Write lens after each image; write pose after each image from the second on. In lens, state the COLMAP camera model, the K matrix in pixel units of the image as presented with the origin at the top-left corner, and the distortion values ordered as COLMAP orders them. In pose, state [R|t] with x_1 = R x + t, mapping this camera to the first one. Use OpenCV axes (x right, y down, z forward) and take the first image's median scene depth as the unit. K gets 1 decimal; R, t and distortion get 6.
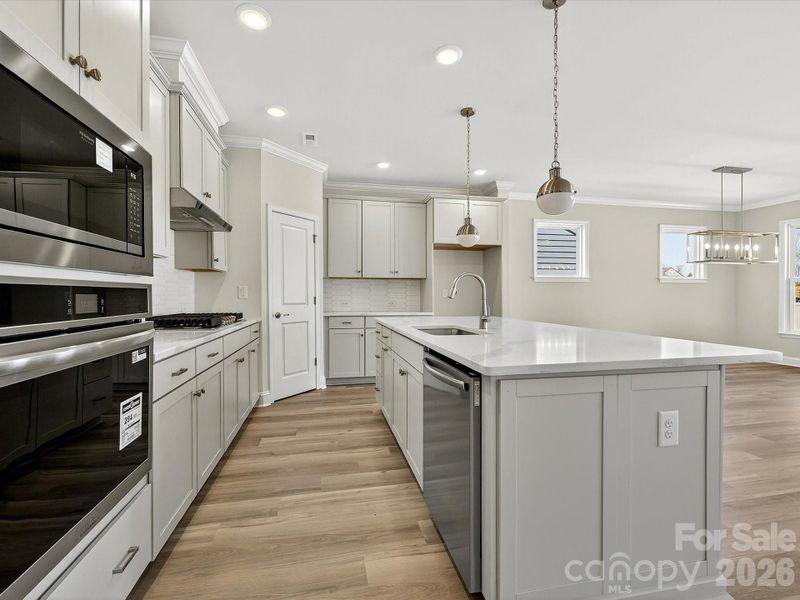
lens RADIAL K [[359.0, 0, 398.4], [0, 359.0, 297.5], [0, 0, 1]] dist [-0.000396, -0.000704]
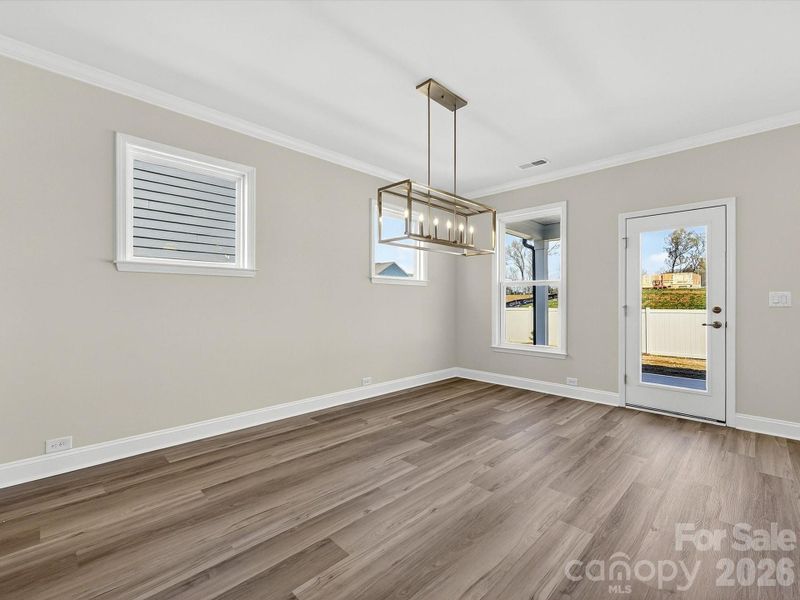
lens RADIAL K [[359.0, 0, 402.2], [0, 359.0, 302.8], [0, 0, 1]] dist [-0.000396, -0.000704]
pose [[0.835859, 0.004309, 0.548927, 0.656646], [-0.003370, 0.999991, -0.002718, -0.004627], [-0.548934, 0.000422, 0.835866, 0.642339]]
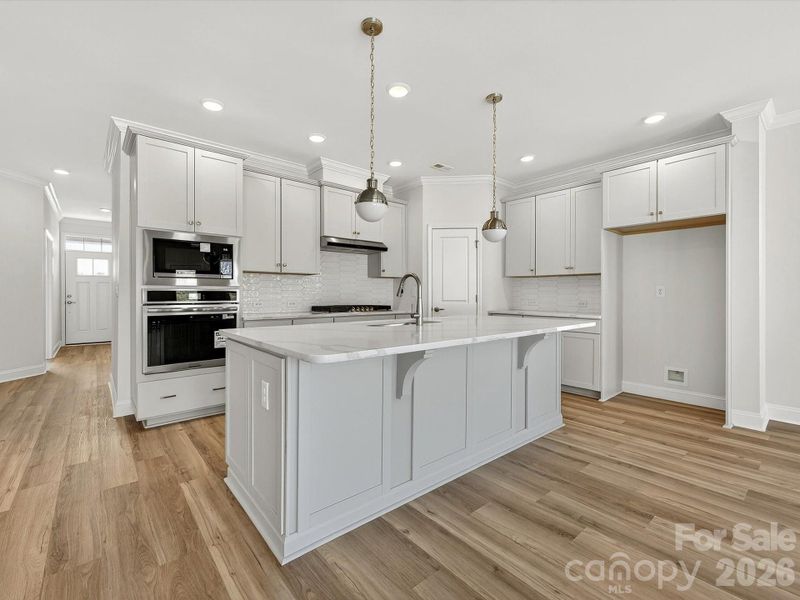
lens RADIAL K [[359.0, 0, 400.9], [0, 359.0, 297.6], [0, 0, 1]] dist [-0.000396, -0.000704]
pose [[0.480755, 0.011514, -0.876779, 0.728888], [-0.008106, 0.999929, 0.008686, -0.003213], [0.876818, 0.002932, 0.480814, 0.278603]]
